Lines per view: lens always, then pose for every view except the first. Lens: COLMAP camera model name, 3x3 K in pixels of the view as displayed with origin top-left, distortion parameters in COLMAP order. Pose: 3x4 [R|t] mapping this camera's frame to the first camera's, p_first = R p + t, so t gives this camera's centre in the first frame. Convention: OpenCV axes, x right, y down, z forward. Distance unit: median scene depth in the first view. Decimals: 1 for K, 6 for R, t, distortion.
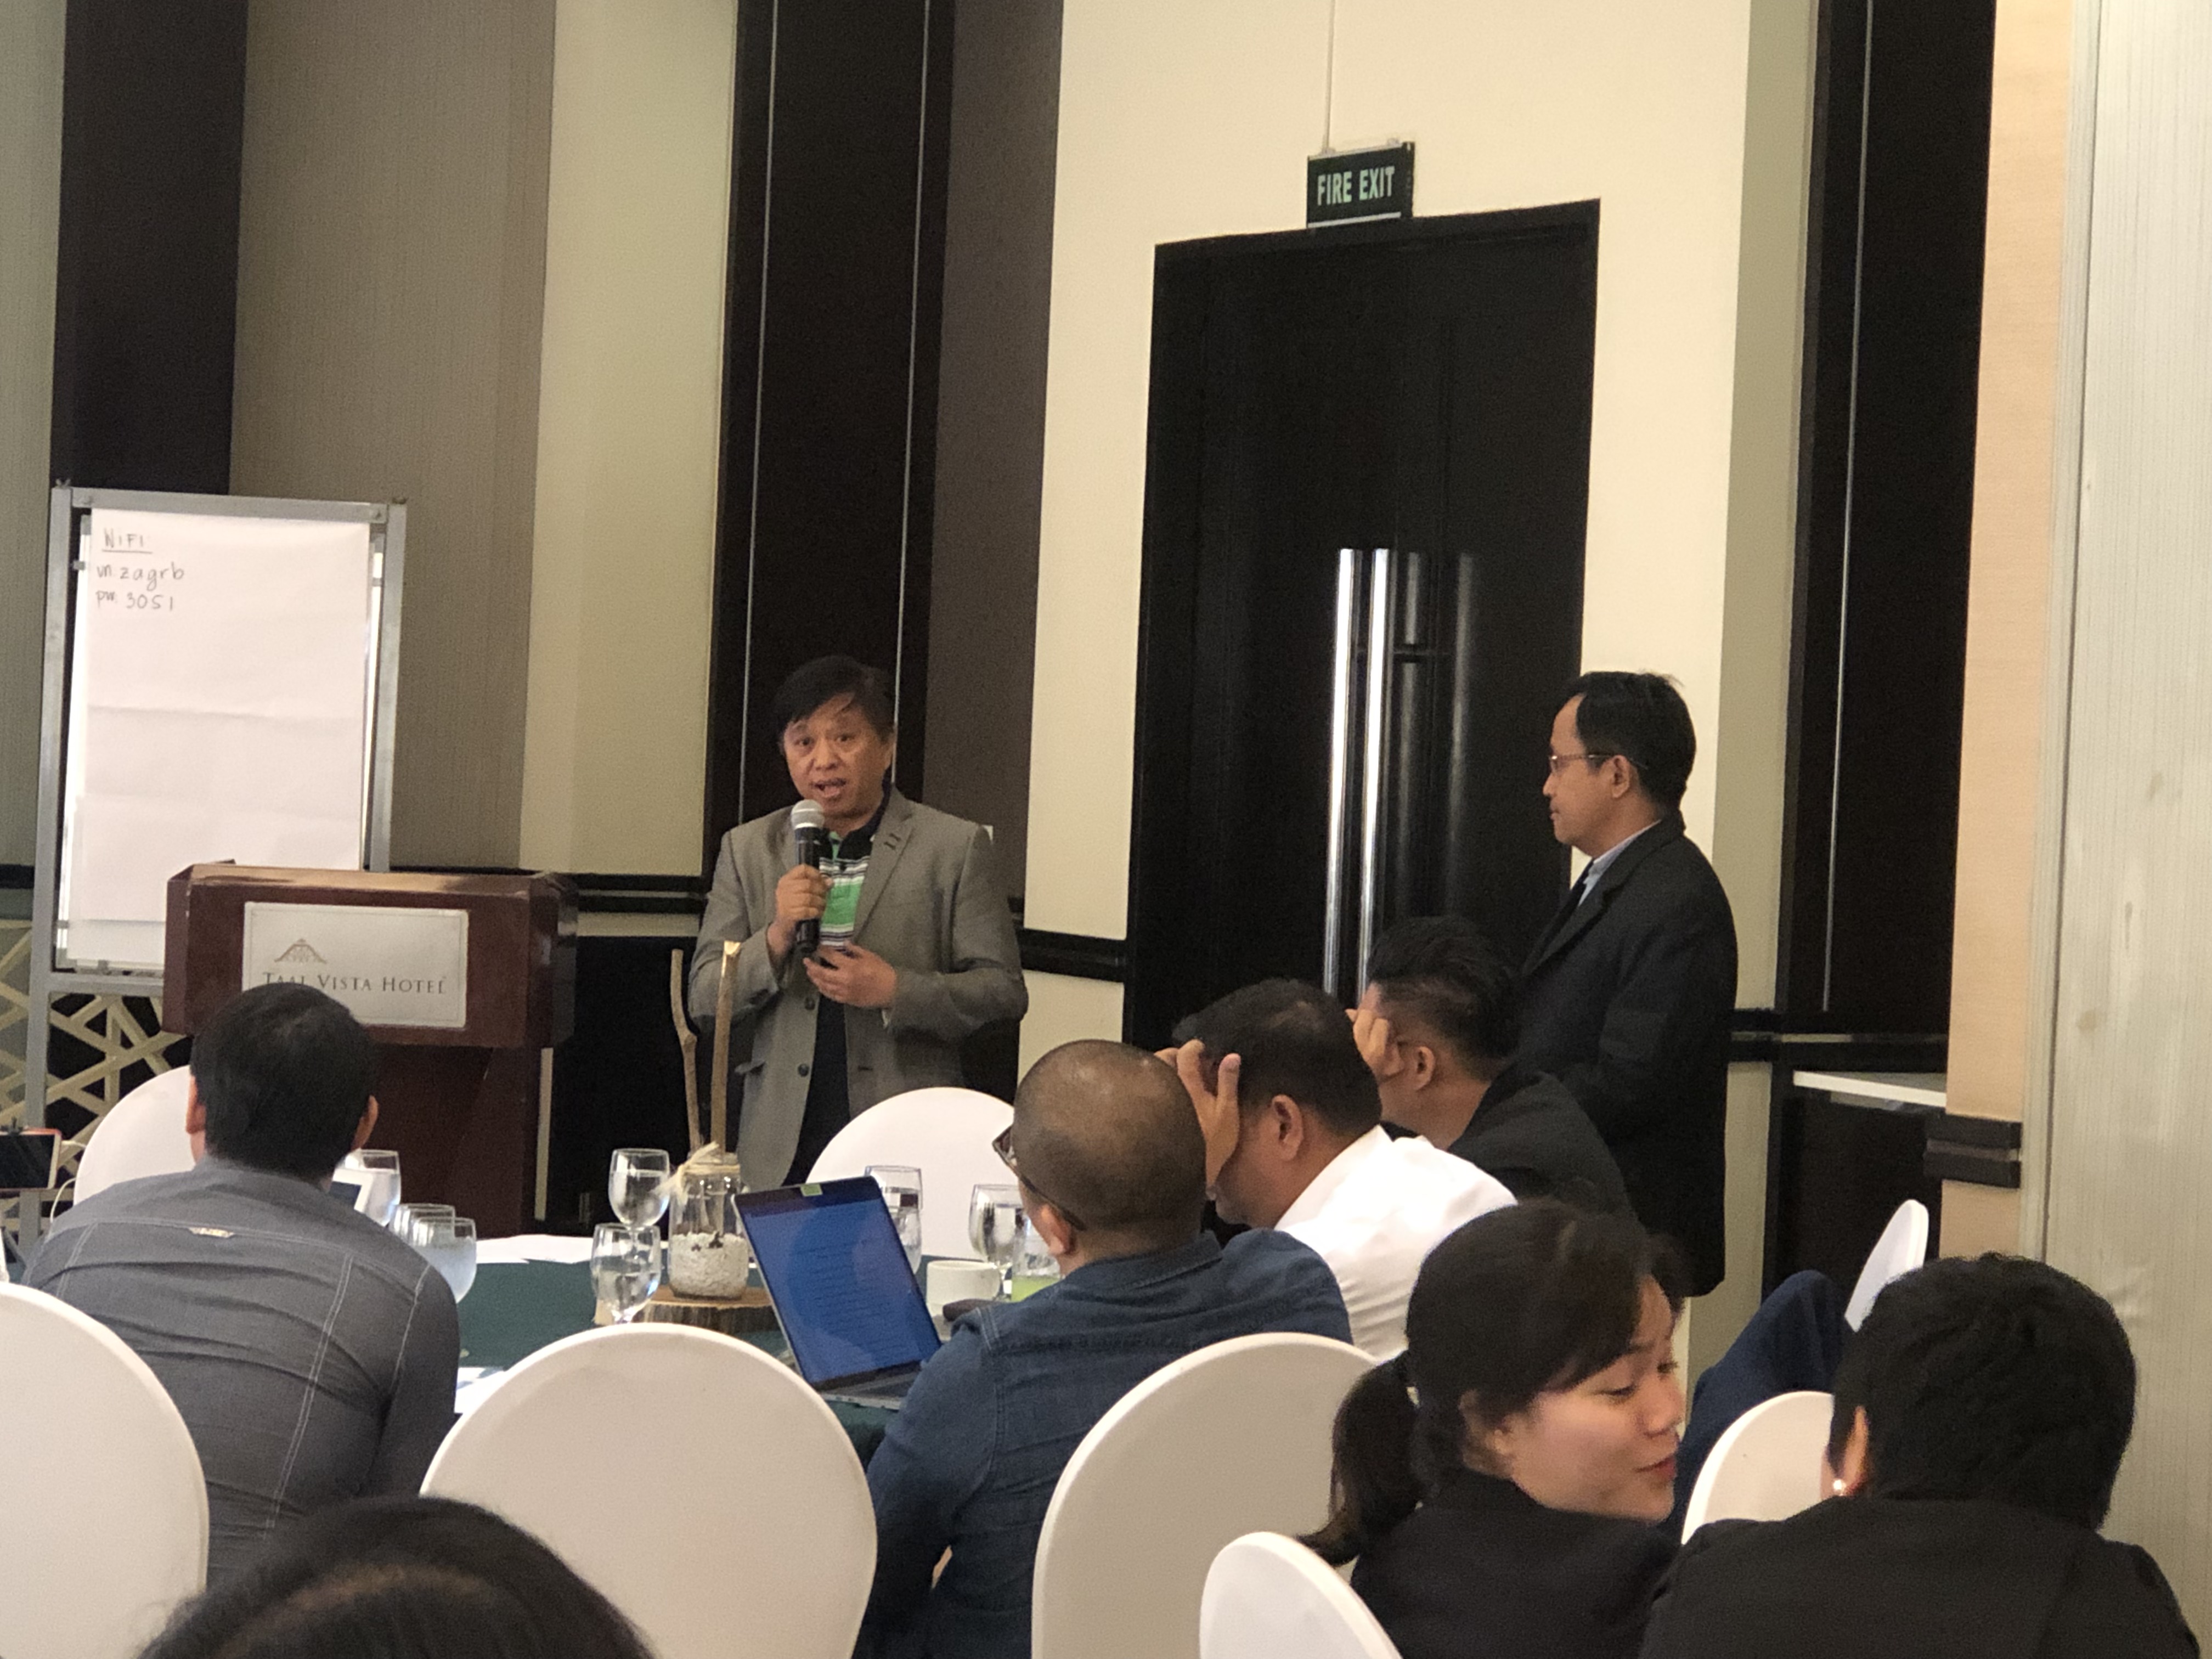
lens RADIAL K [[5656.7, 0, 1106.0], [0, 5656.7, 829.5], [0, 0, 1]] dist [-0.398196, 6.941770]
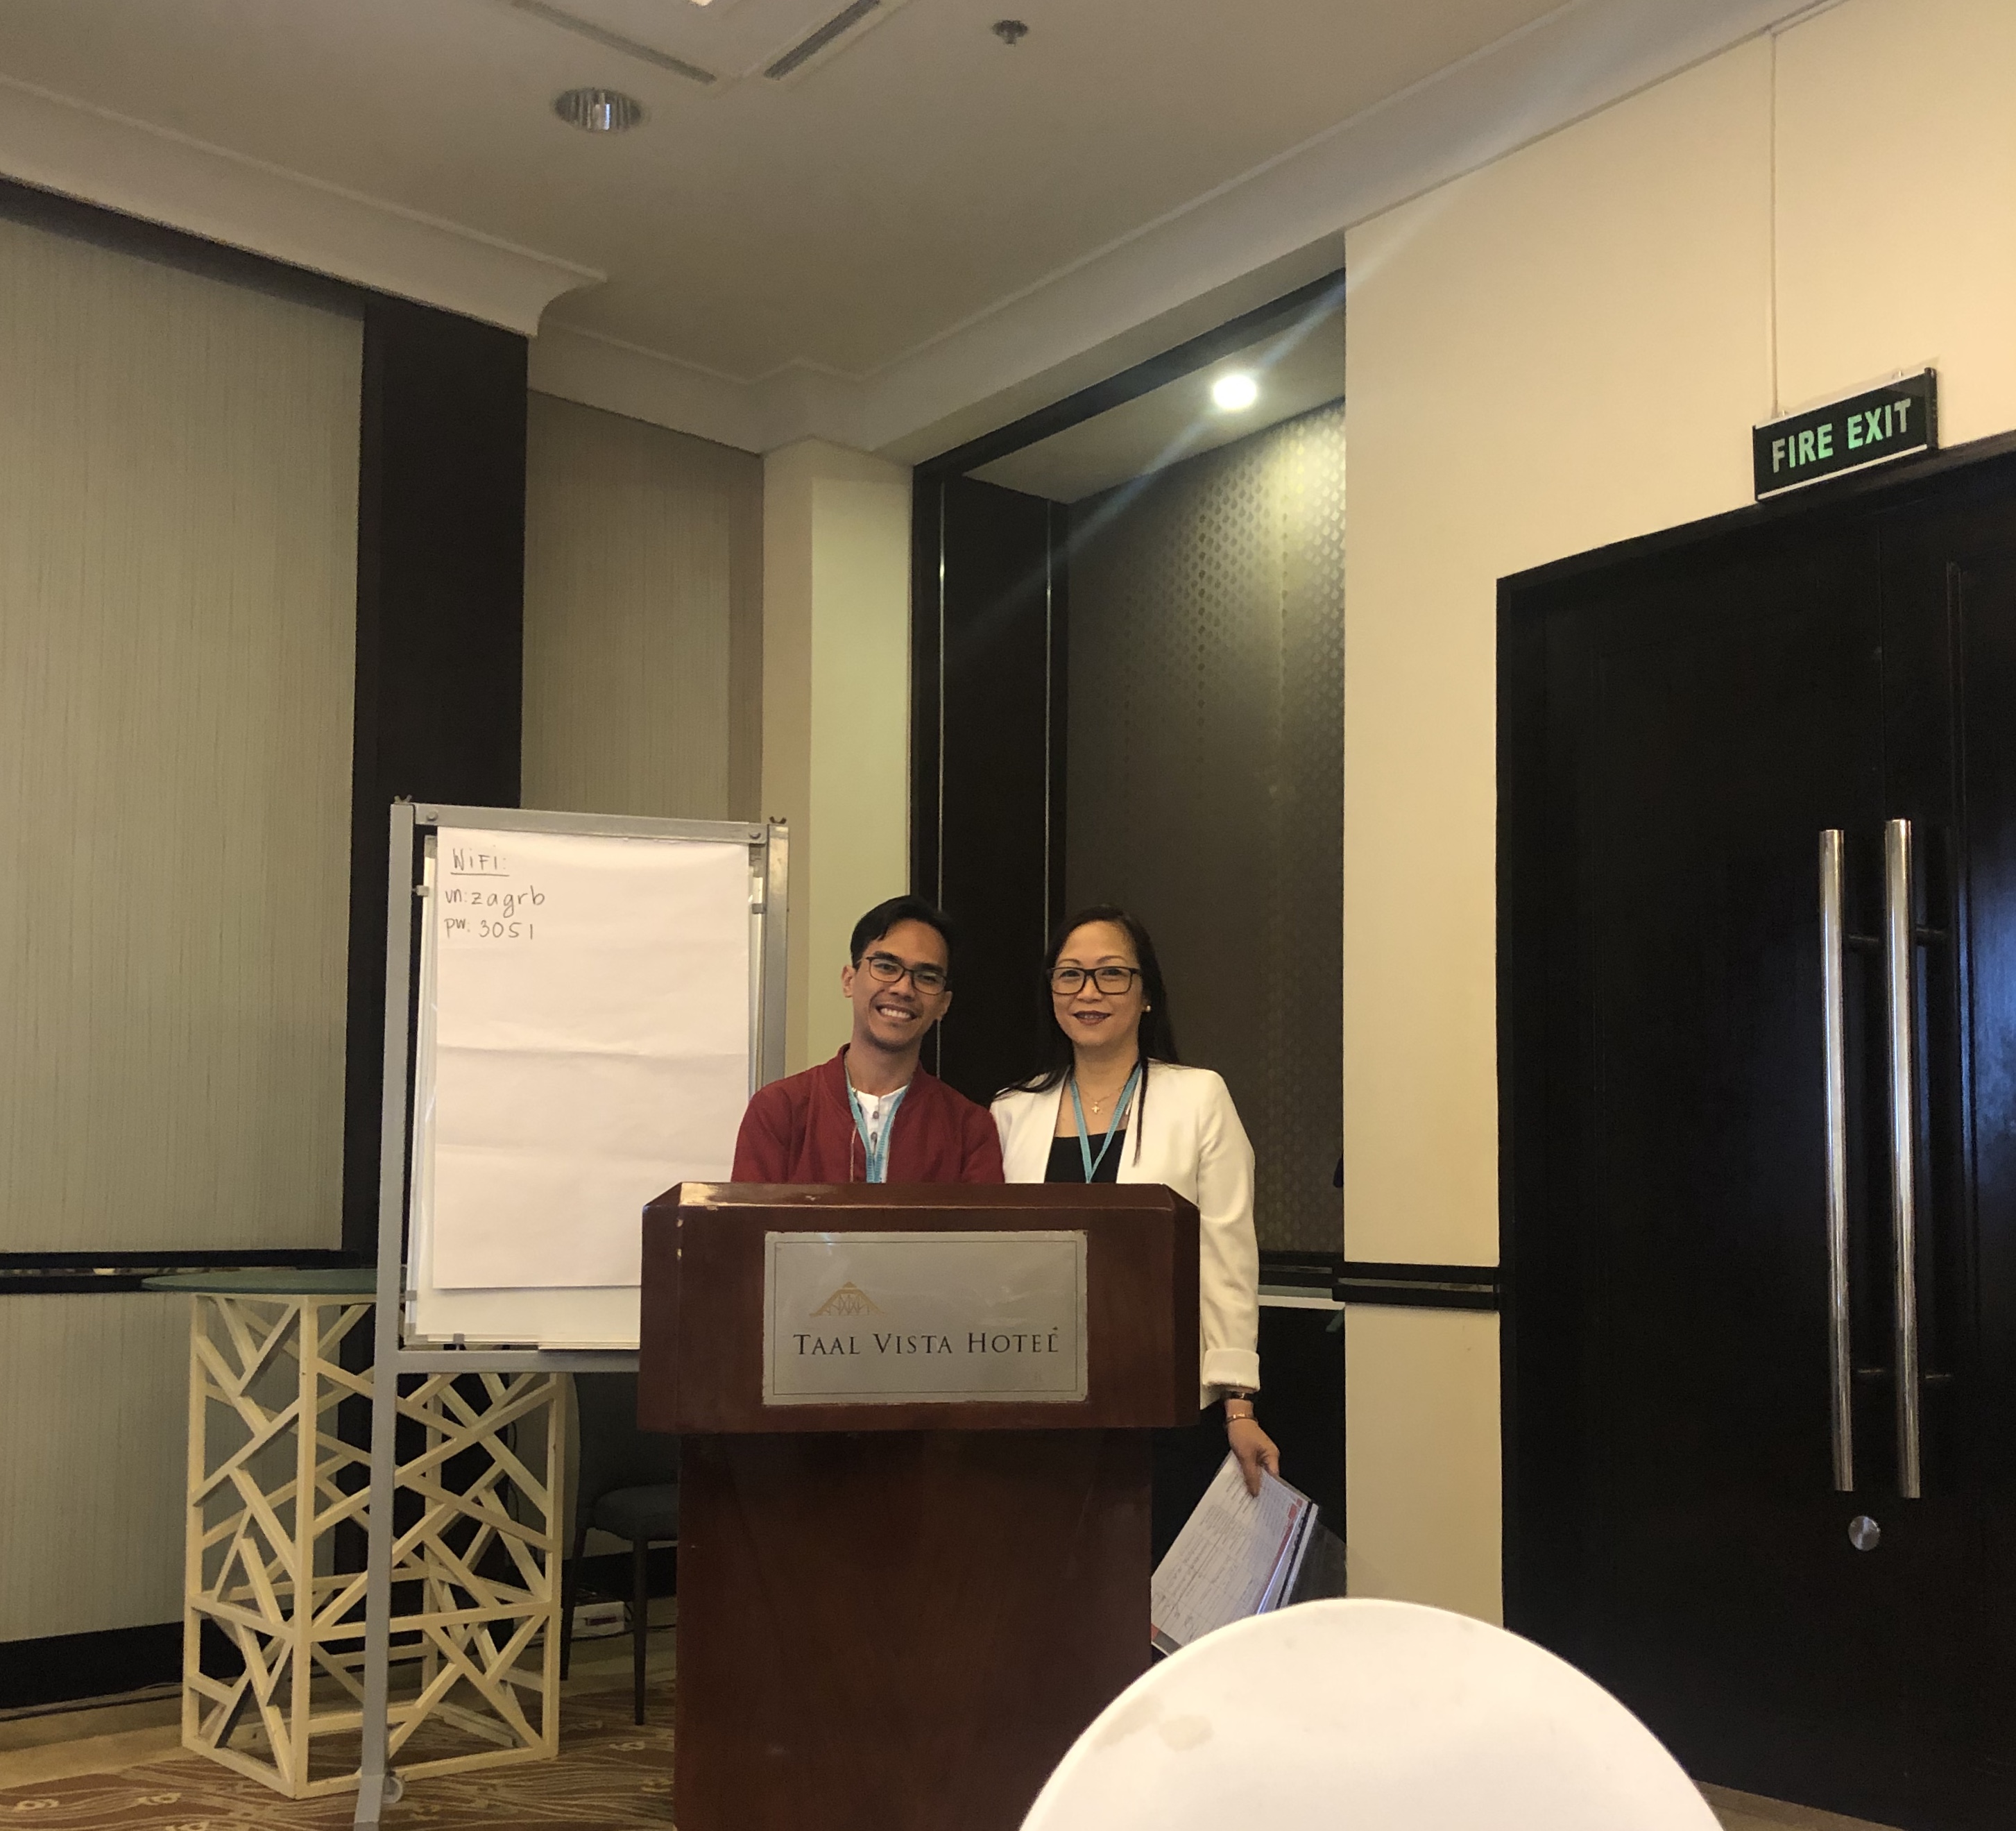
lens RADIAL K [[2294.4, 0, 1044.1], [0, 2294.4, 1092.6], [0, 0, 1]] dist [0.092869, -0.165014]
pose [[0.988962, -0.029651, 0.145173, -0.154193], [0.040511, 0.996551, -0.072427, 0.017039], [-0.142525, 0.077508, 0.986752, 0.694281]]
